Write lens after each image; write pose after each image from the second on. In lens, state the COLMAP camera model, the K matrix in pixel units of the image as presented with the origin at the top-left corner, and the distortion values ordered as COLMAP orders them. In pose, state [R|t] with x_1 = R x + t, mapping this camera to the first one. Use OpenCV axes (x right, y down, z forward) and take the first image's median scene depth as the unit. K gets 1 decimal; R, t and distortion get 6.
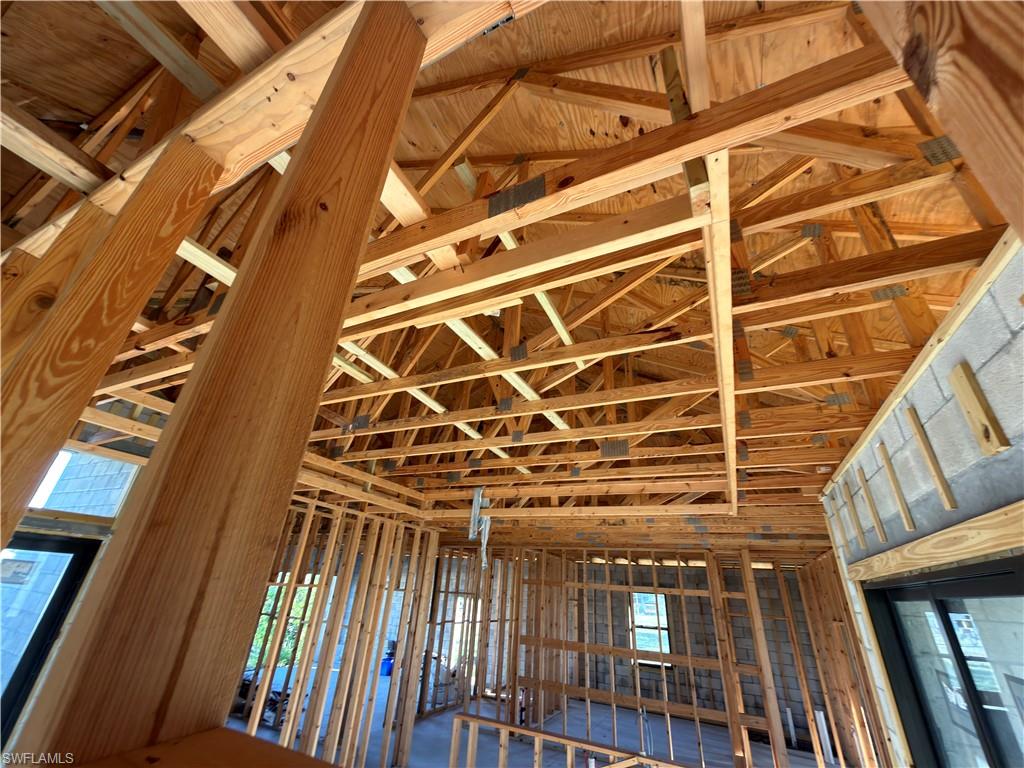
lens RADIAL K [[408.5, 0, 510.6], [0, 408.5, 383.6], [0, 0, 1]] dist [0.002968, 0.000245]
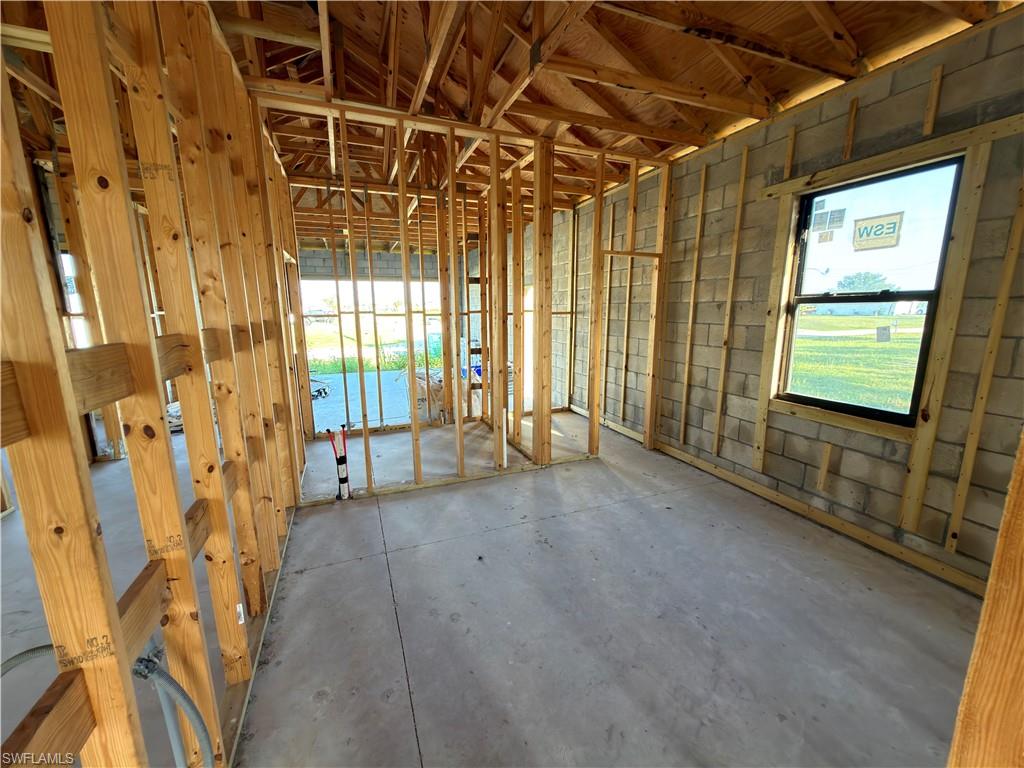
lens RADIAL K [[408.5, 0, 511.2], [0, 408.5, 384.1], [0, 0, 1]] dist [0.002968, 0.000245]
pose [[0.743089, 0.052570, -0.667124, 0.634042], [0.353837, 0.815287, 0.458374, 0.772267], [0.567995, -0.576665, 0.587230, 1.188128]]
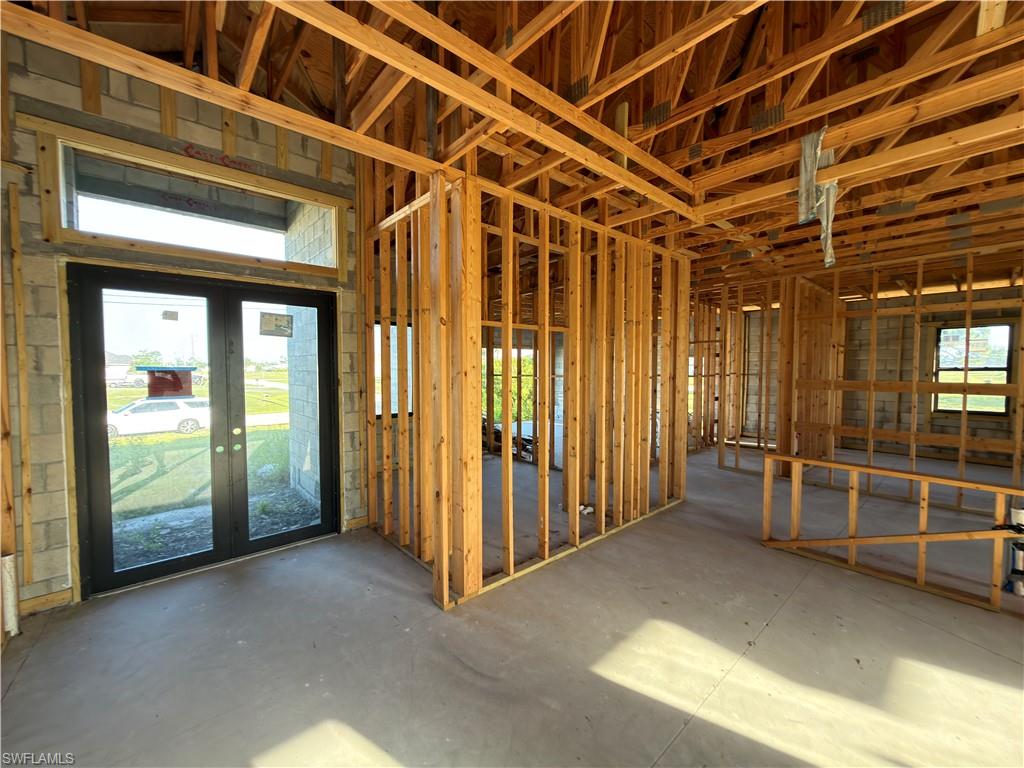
lens RADIAL K [[408.5, 0, 509.7], [0, 408.5, 385.1], [0, 0, 1]] dist [0.002968, 0.000245]
pose [[0.922097, -0.049331, -0.383802, -0.251035], [0.227170, 0.871947, 0.433708, 0.209484], [0.313259, -0.487109, 0.815226, 0.234729]]
